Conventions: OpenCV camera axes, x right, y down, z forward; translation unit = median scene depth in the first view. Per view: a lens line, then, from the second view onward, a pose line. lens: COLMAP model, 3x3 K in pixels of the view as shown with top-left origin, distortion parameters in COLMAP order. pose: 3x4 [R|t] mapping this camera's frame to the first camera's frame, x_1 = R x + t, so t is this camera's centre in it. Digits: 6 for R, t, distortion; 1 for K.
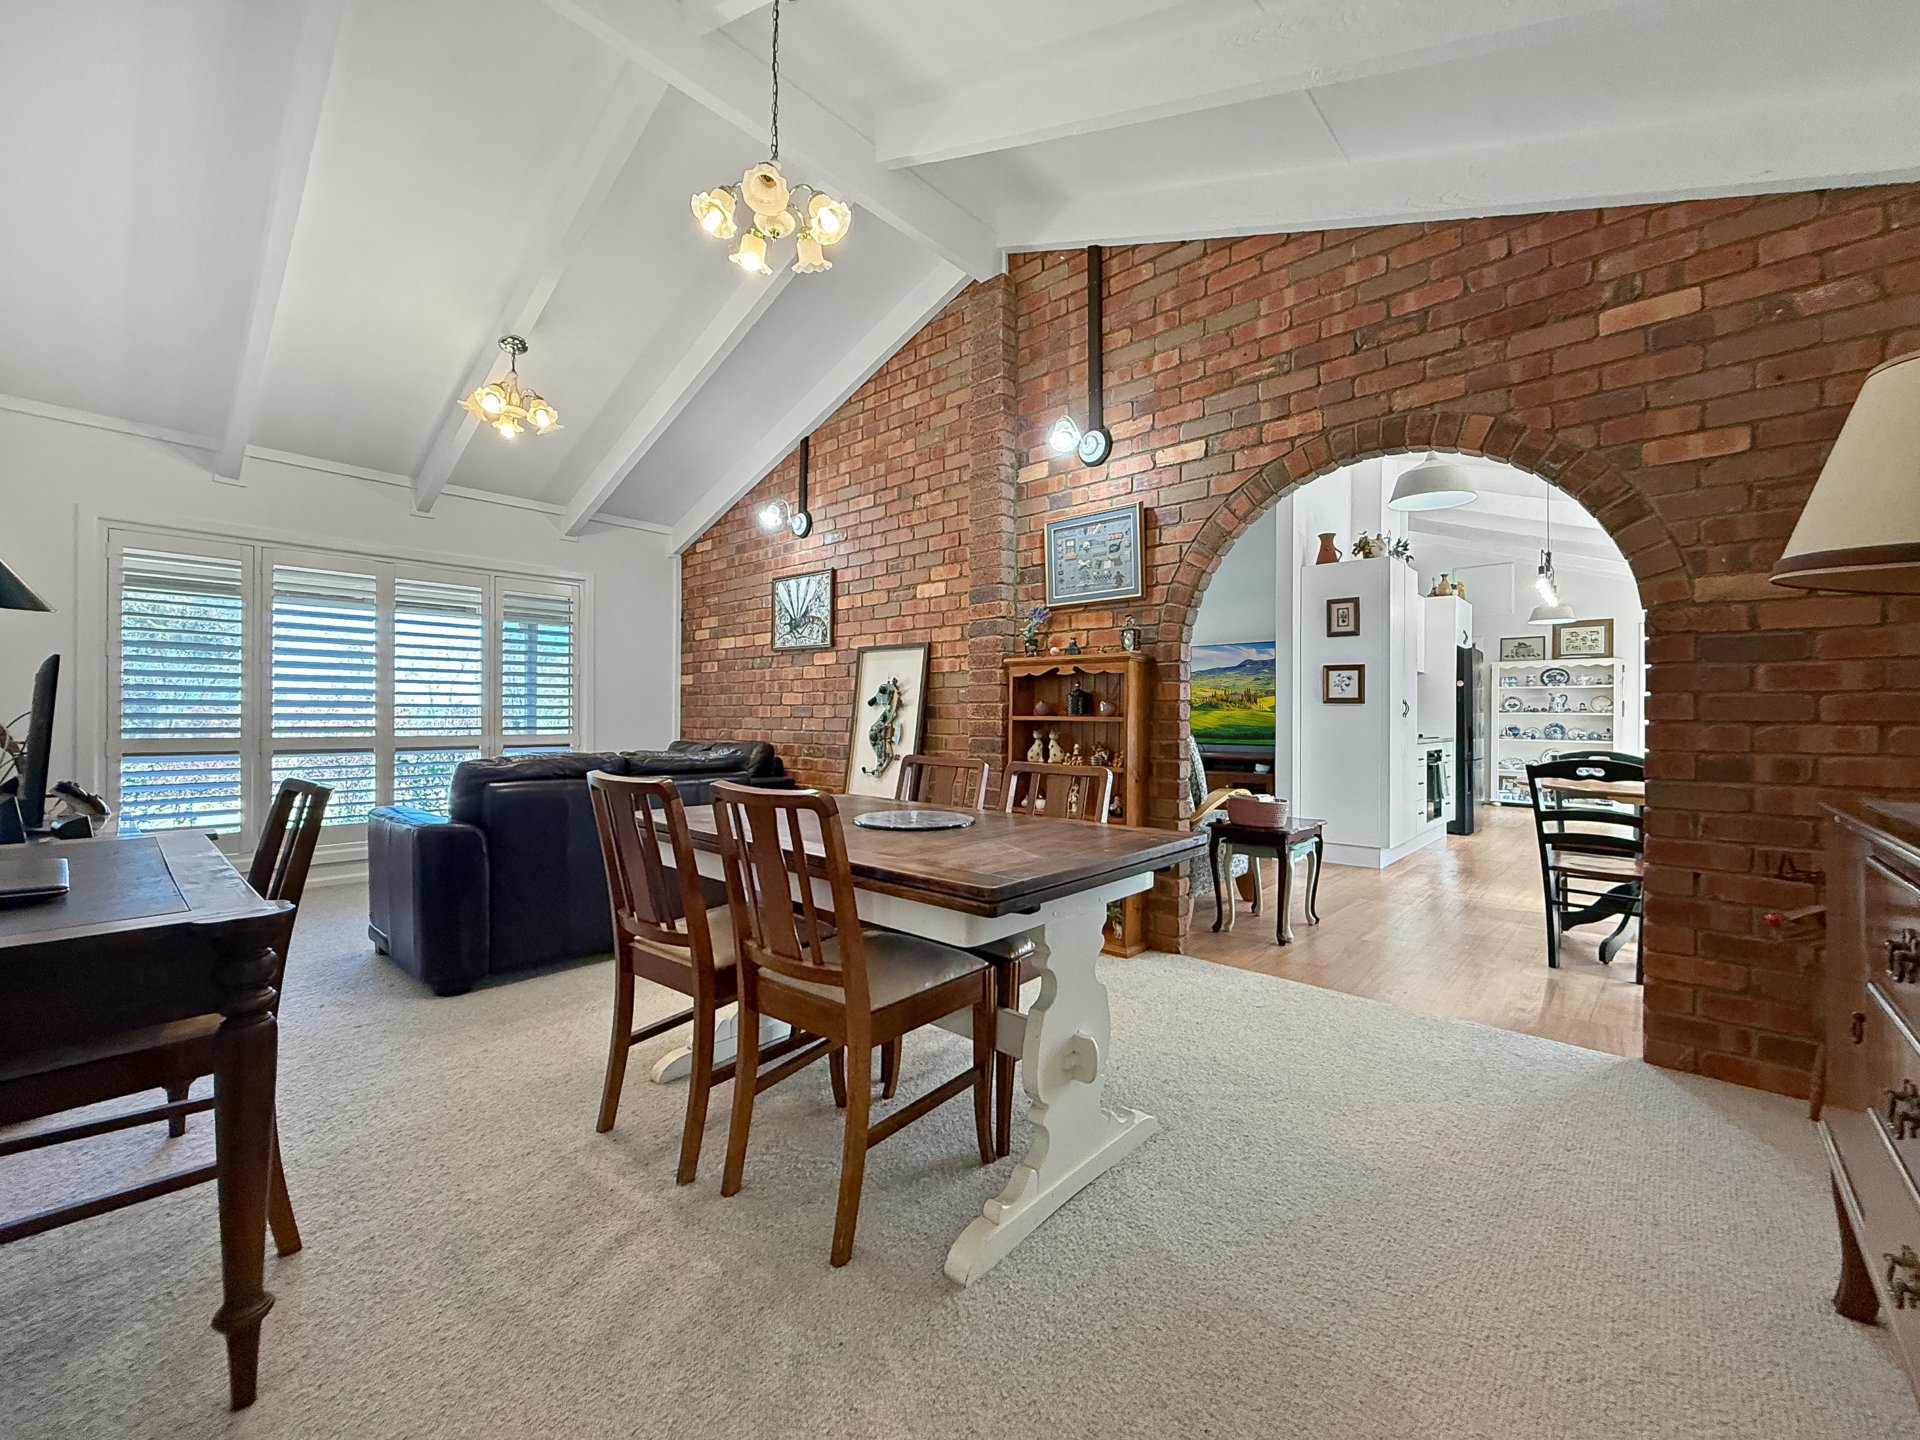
lens RADIAL K [[779.3, 0, 957.6], [0, 779.3, 717.7], [0, 0, 1]] dist [-0.001464, 0.000240]
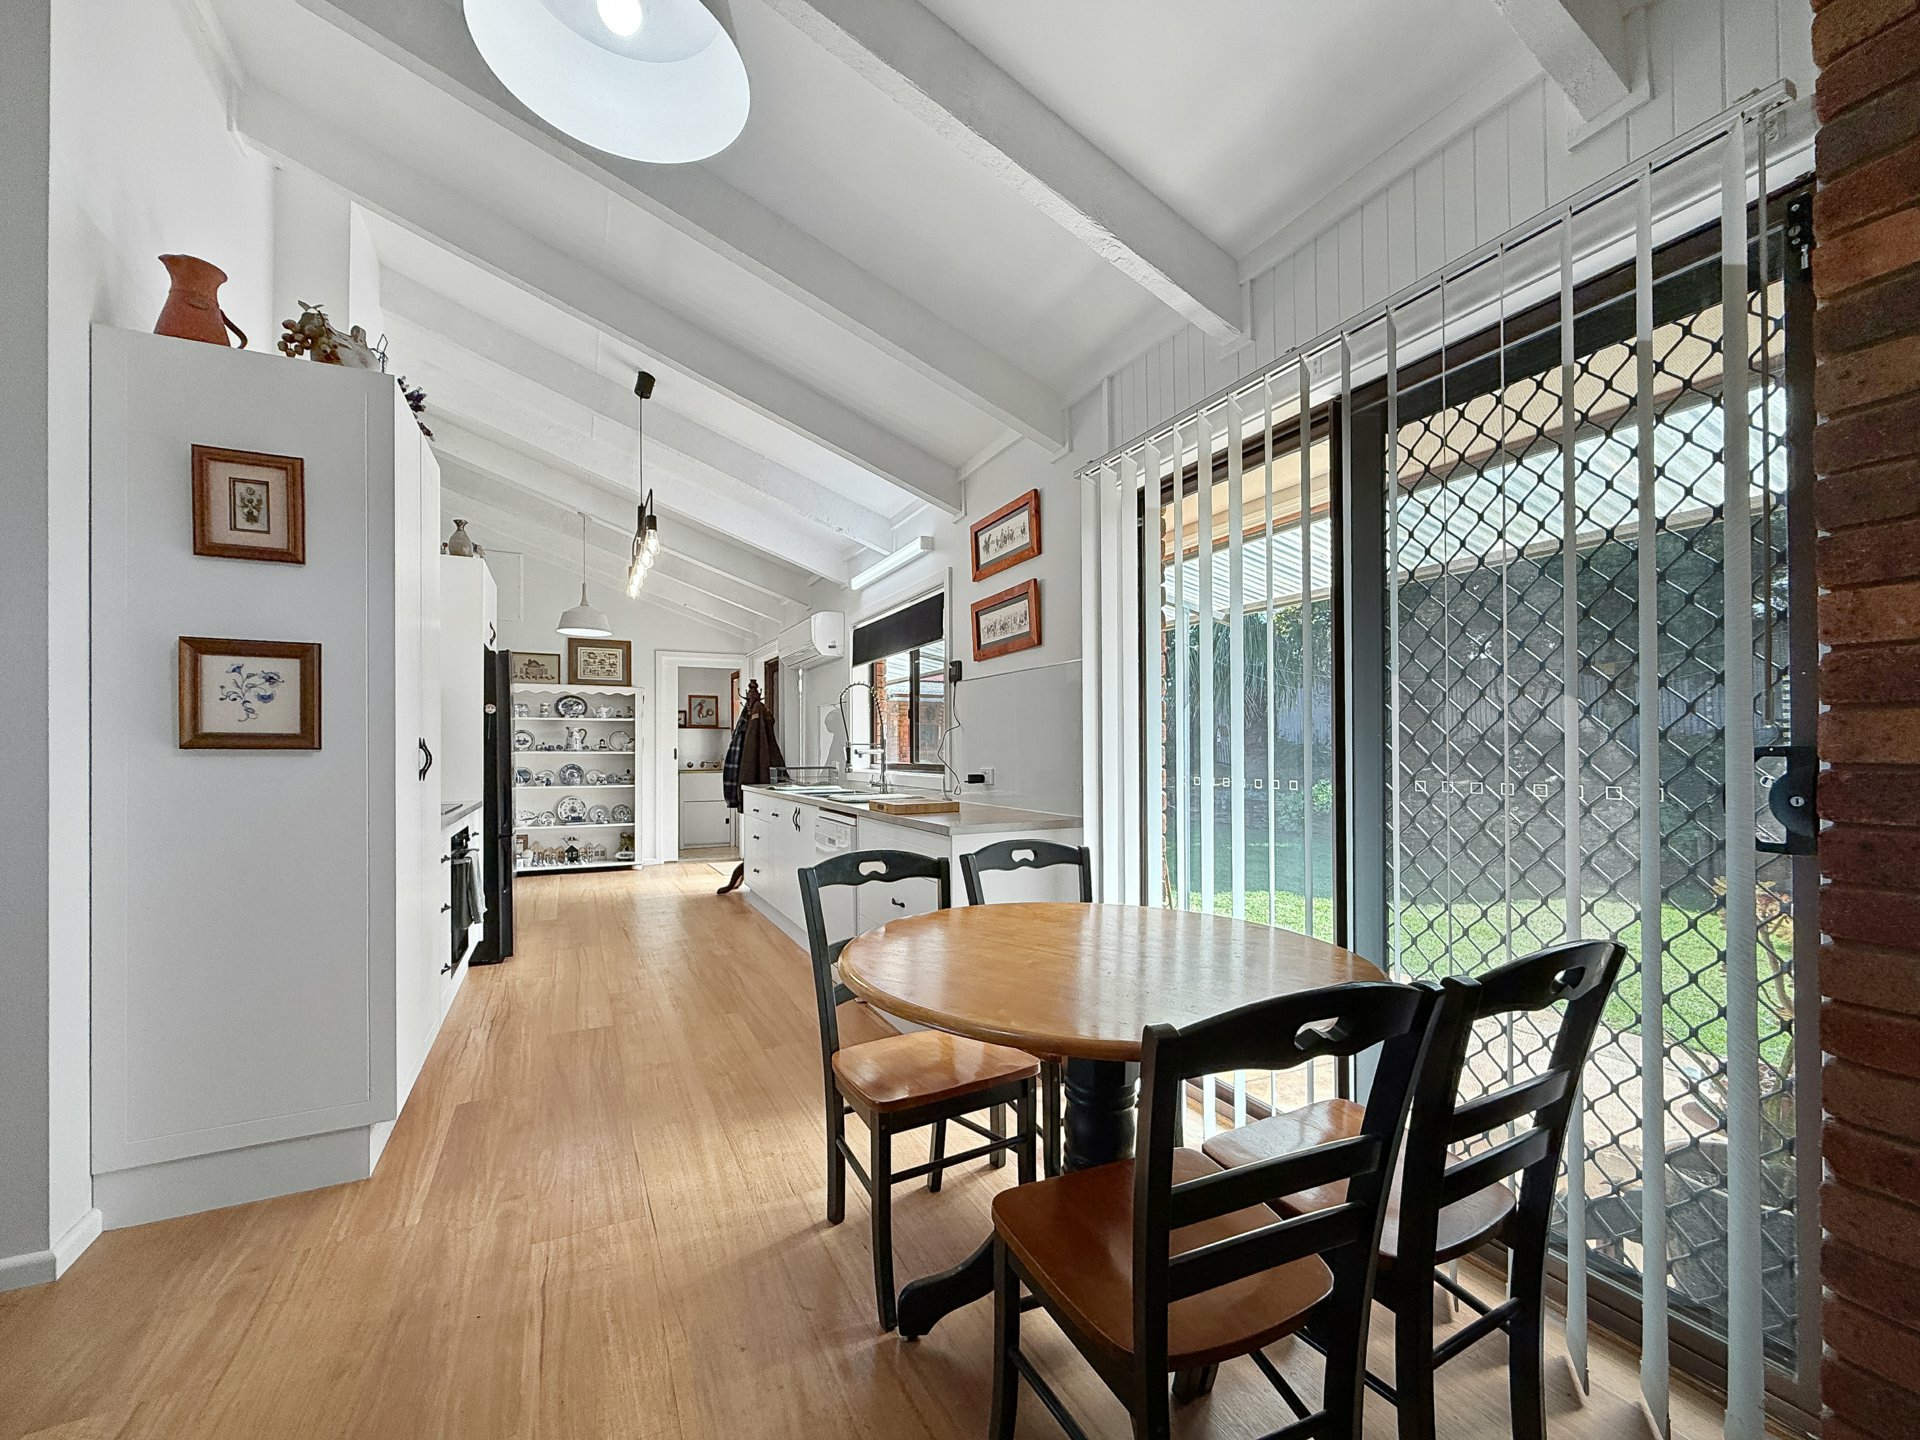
lens RADIAL K [[779.3, 0, 961.2], [0, 779.3, 740.5], [0, 0, 1]] dist [-0.001464, 0.000240]
pose [[0.363097, 0.000937, 0.931751, 0.244058], [0.008377, 0.999956, -0.004270, -0.015526], [-0.931714, 0.009356, 0.363073, 0.493014]]
